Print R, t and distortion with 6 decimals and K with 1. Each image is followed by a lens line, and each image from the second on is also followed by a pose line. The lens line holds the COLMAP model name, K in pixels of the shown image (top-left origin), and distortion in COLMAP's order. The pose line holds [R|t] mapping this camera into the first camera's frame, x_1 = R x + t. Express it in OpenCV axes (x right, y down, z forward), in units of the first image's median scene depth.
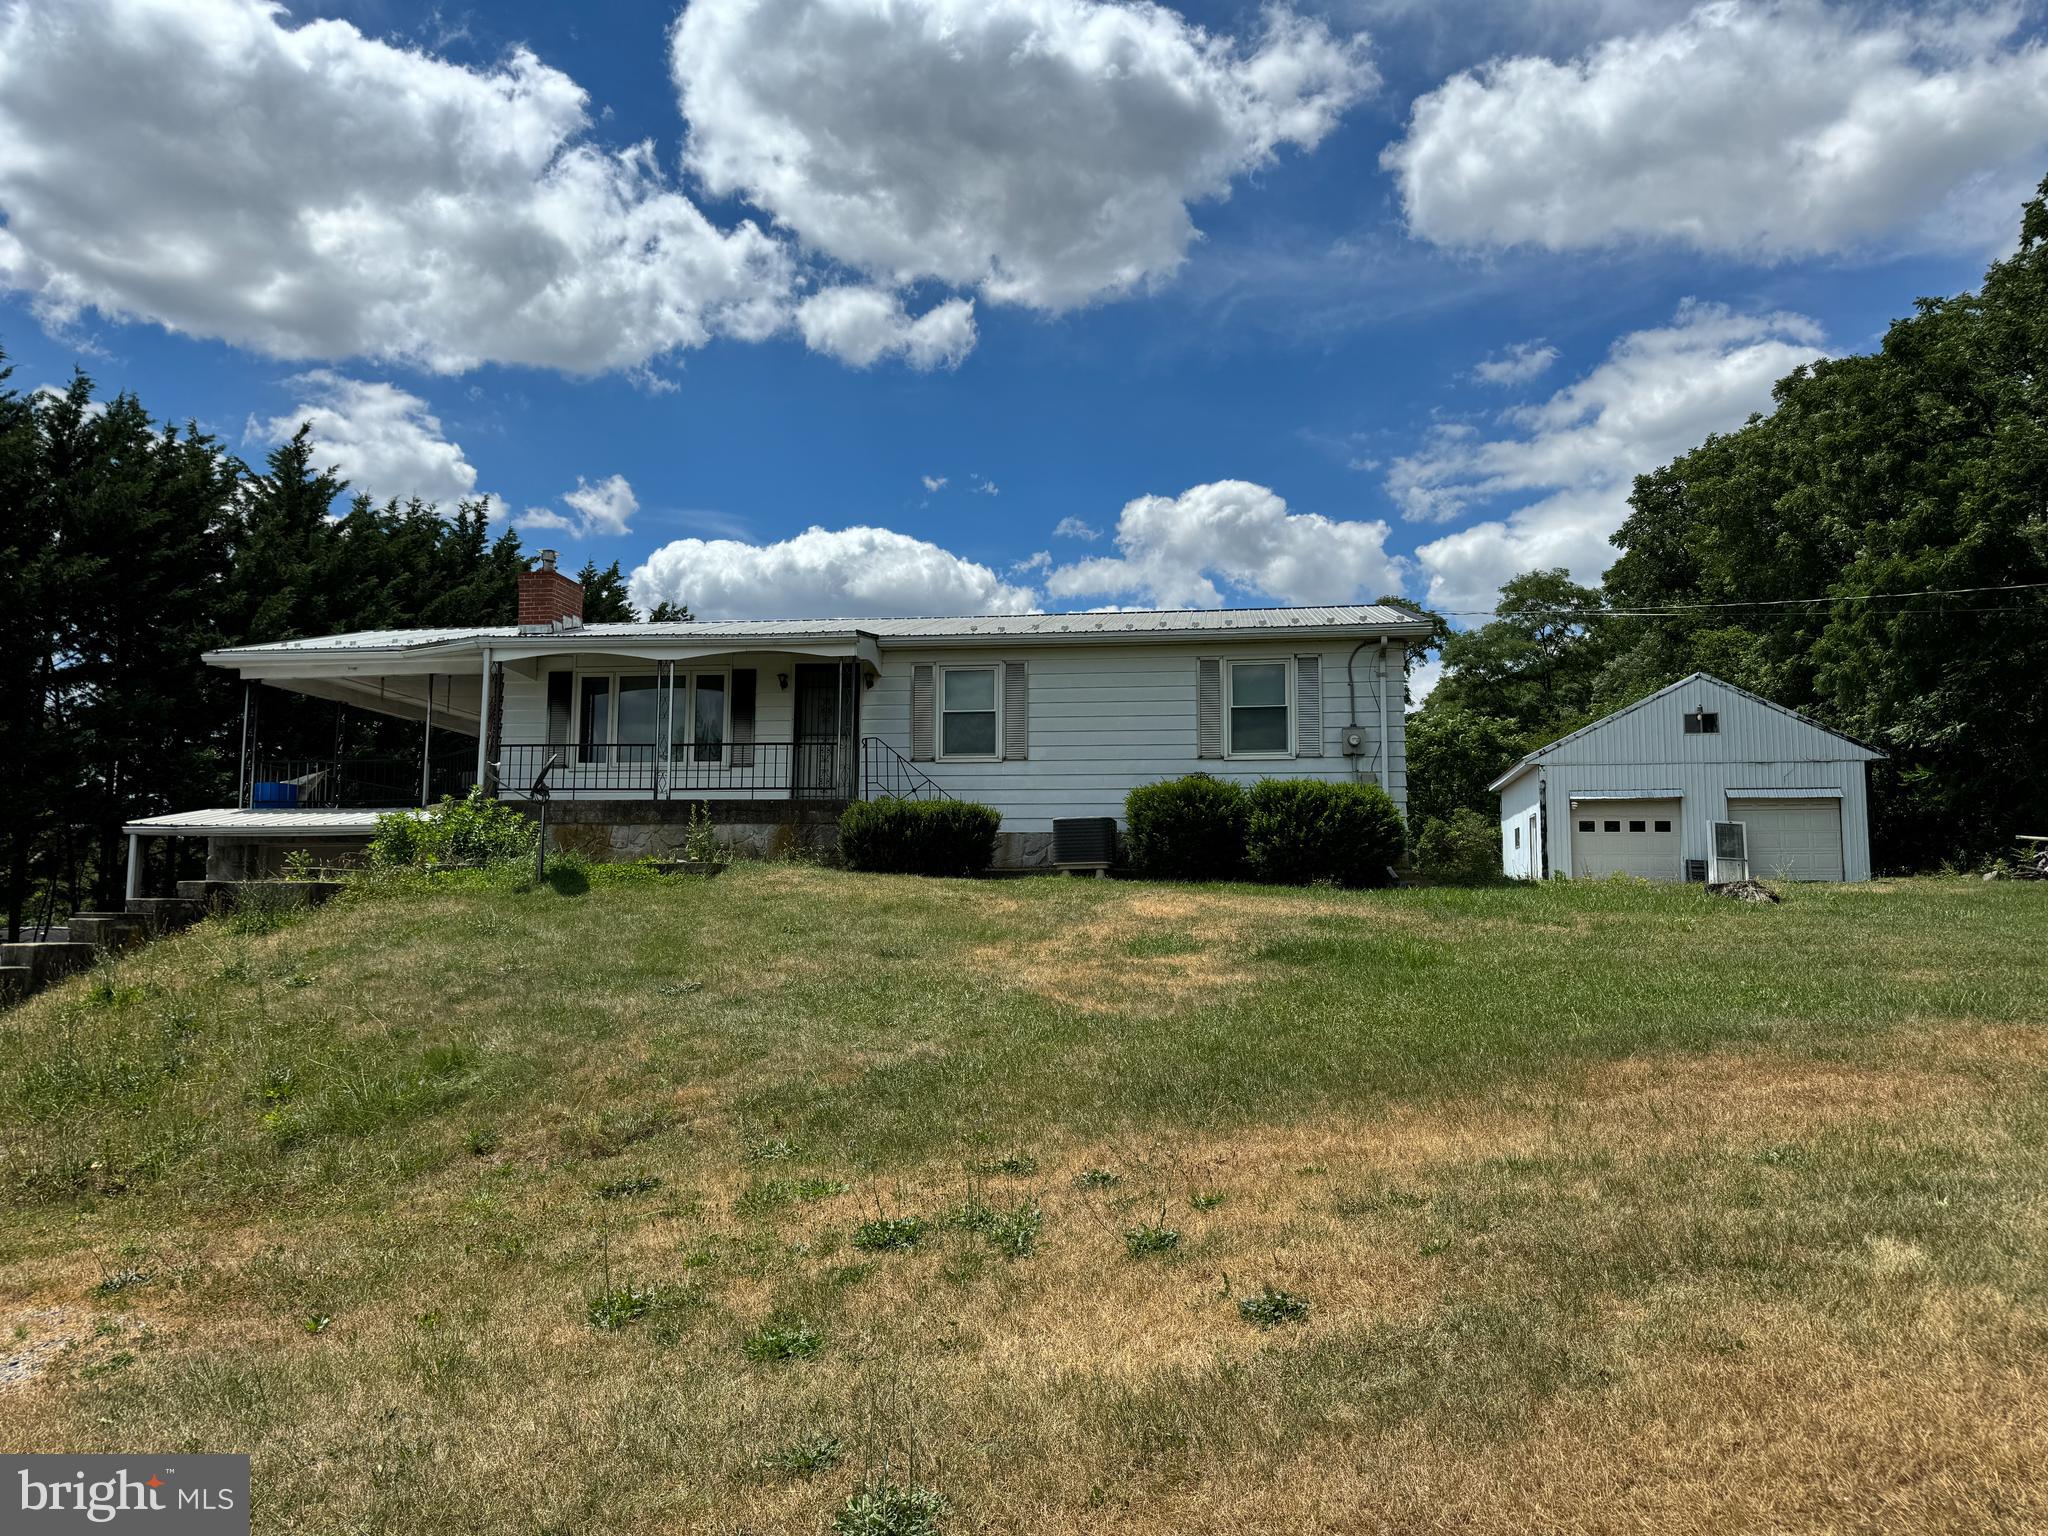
lens RADIAL K [[1421.3, 0, 1020.7], [0, 1421.3, 776.1], [0, 0, 1]] dist [0.089570, -0.108475]
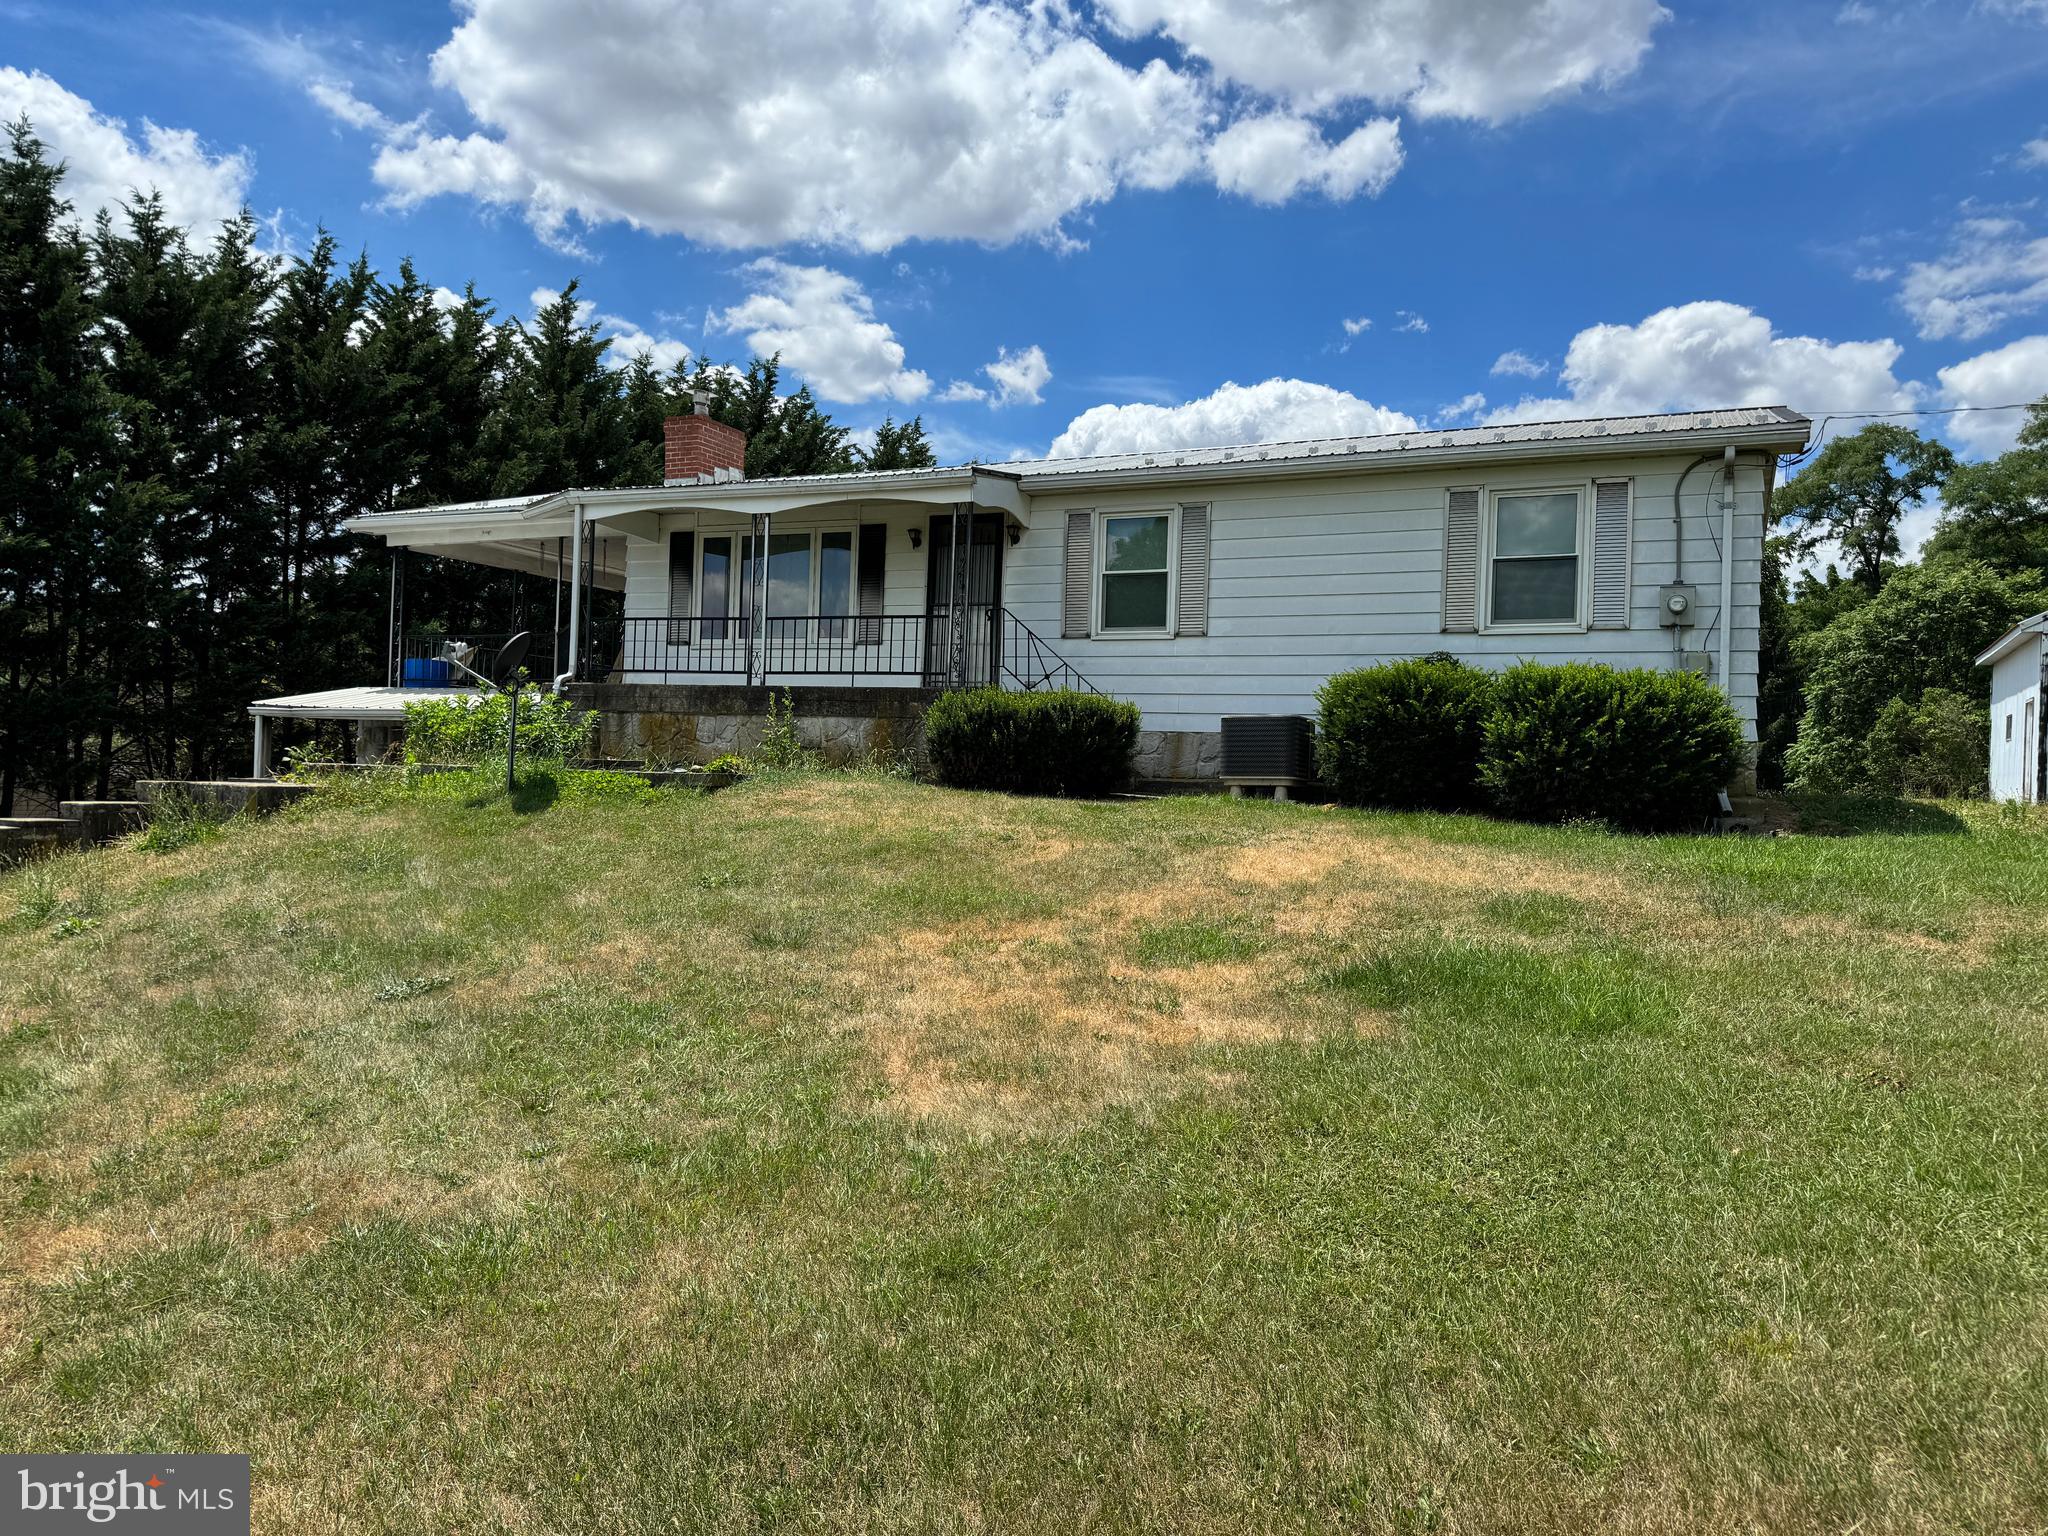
lens RADIAL K [[1421.3, 0, 1020.7], [0, 1421.3, 776.1], [0, 0, 1]] dist [0.089570, -0.108475]
pose [[0.959363, 0.026202, -0.280957, 0.051245], [0.000348, 0.995569, 0.094035, -0.003467], [0.282176, -0.090312, 0.955102, 0.100466]]
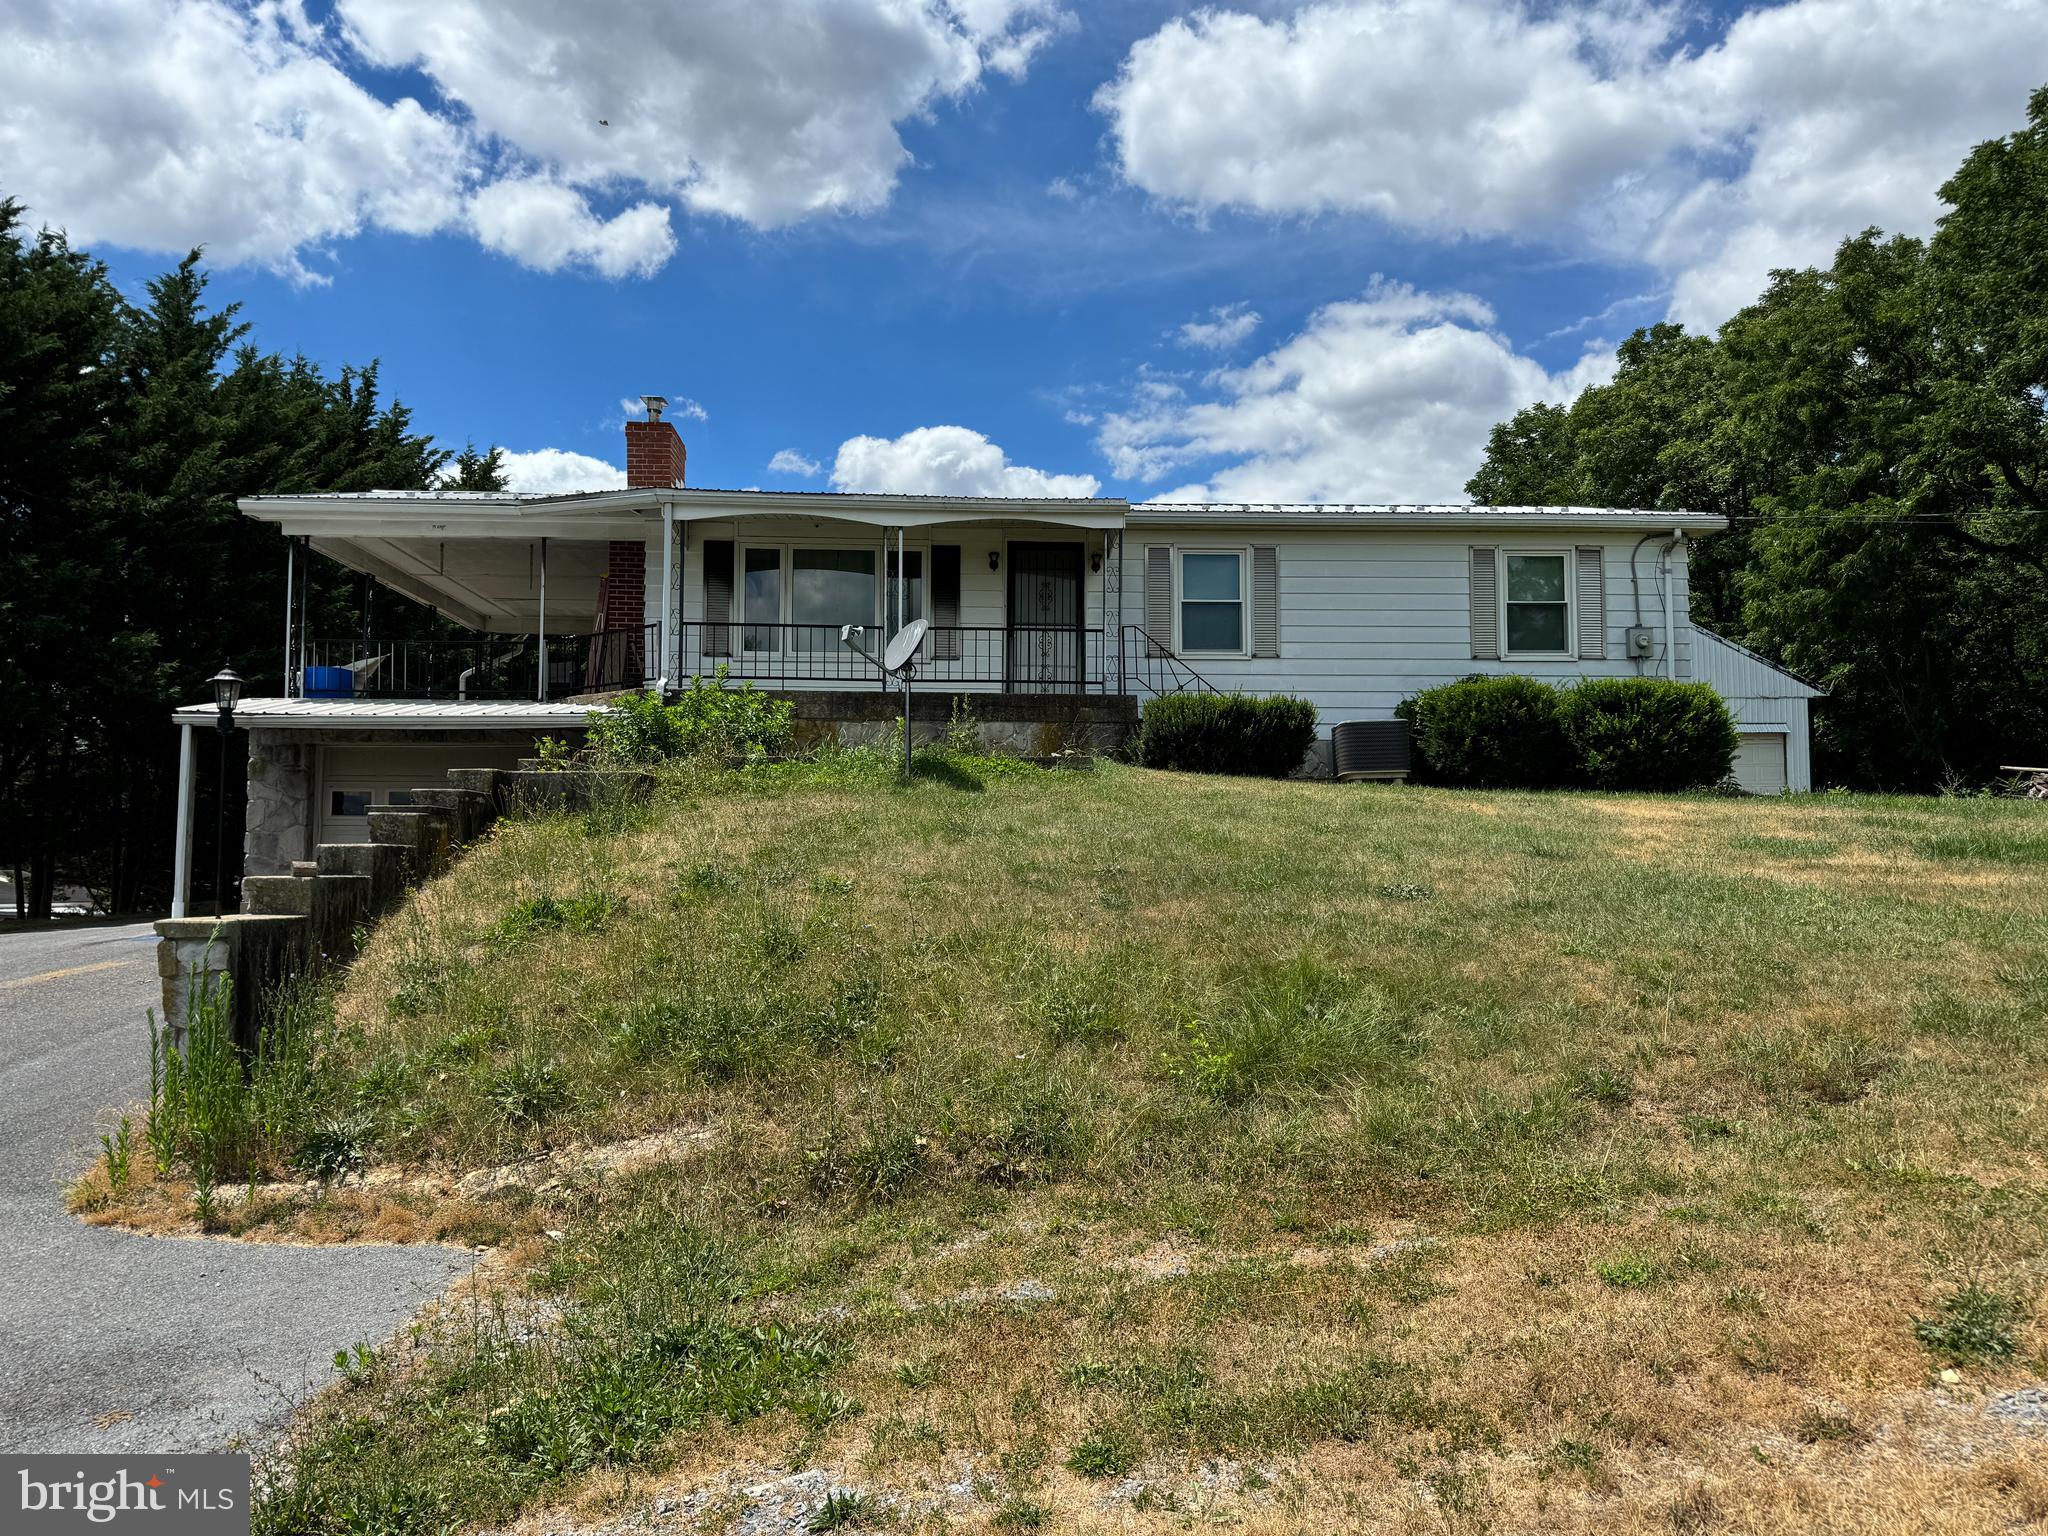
lens RADIAL K [[1441.4, 0, 1024.6], [0, 1441.4, 833.9], [0, 0, 1]] dist [0.068534, -0.109728]
pose [[0.978155, -0.000402, 0.207878, -0.140069], [-0.014567, 0.997407, 0.070472, 0.015329], [-0.207368, -0.071960, 0.975613, 0.058363]]
